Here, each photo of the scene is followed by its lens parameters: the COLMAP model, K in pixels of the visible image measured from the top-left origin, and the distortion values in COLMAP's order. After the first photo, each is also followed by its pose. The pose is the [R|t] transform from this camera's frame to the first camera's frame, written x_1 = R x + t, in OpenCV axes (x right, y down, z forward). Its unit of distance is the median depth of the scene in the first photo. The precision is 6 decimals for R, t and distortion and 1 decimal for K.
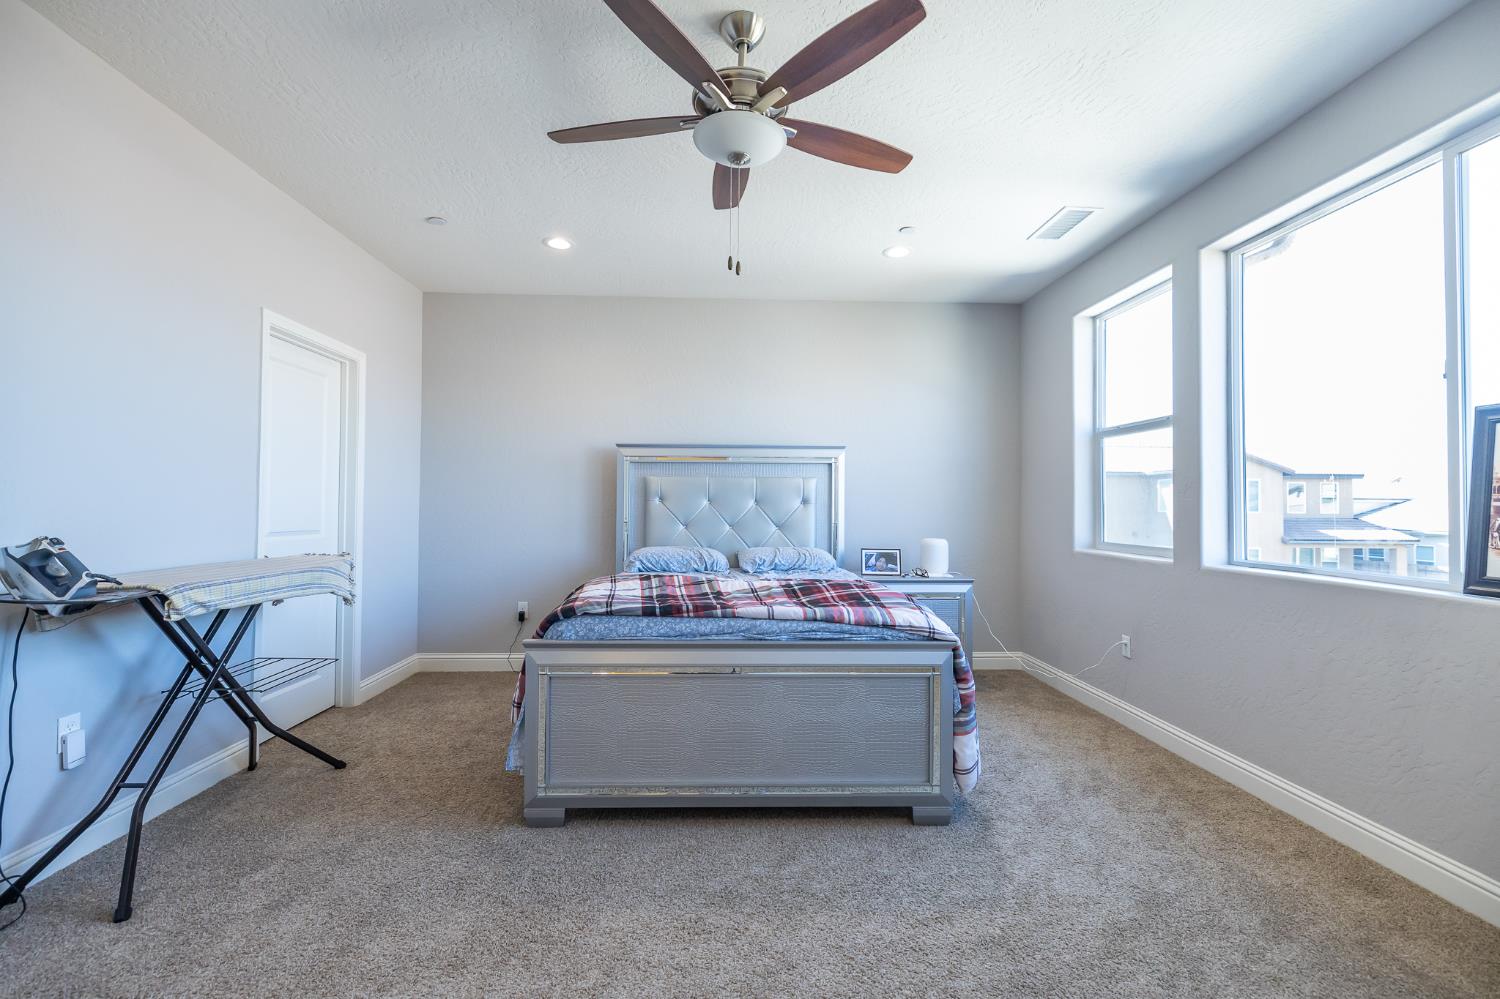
lens RADIAL K [[644.6, 0, 743.4], [0, 644.6, 494.7], [0, 0, 1]] dist [0.000959, 0.001099]
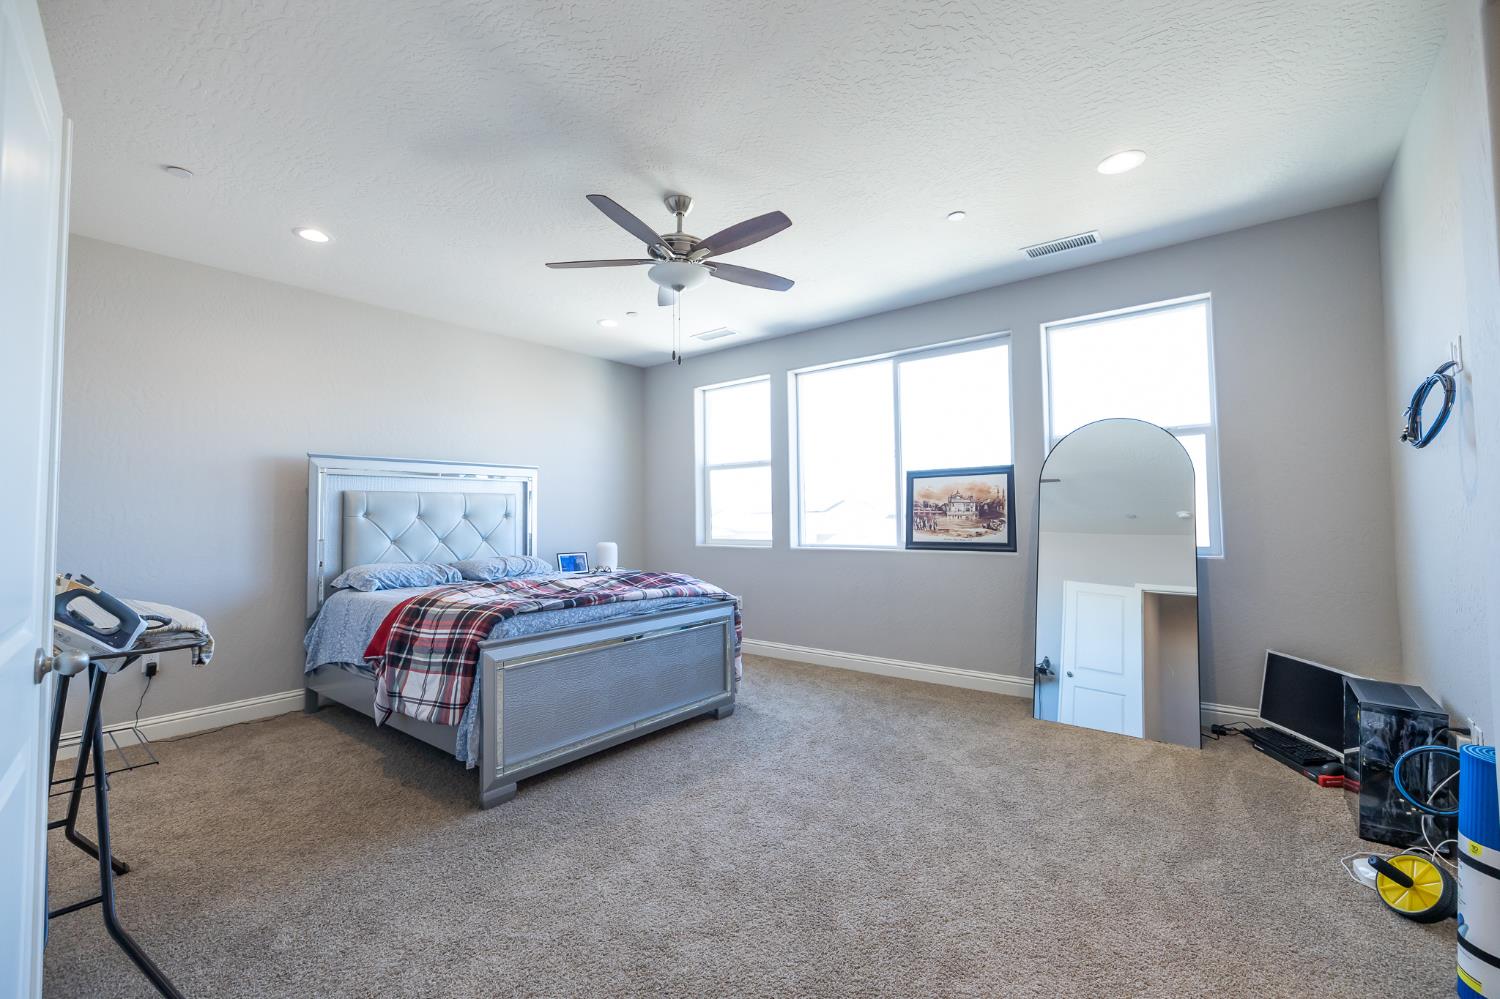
lens RADIAL K [[644.6, 0, 727.6], [0, 644.6, 493.9], [0, 0, 1]] dist [0.000959, 0.001099]
pose [[0.658924, 0.010544, 0.752136, -0.893367], [0.003602, 0.999846, -0.017172, -0.010614], [-0.752201, 0.014024, 0.658784, -0.059126]]
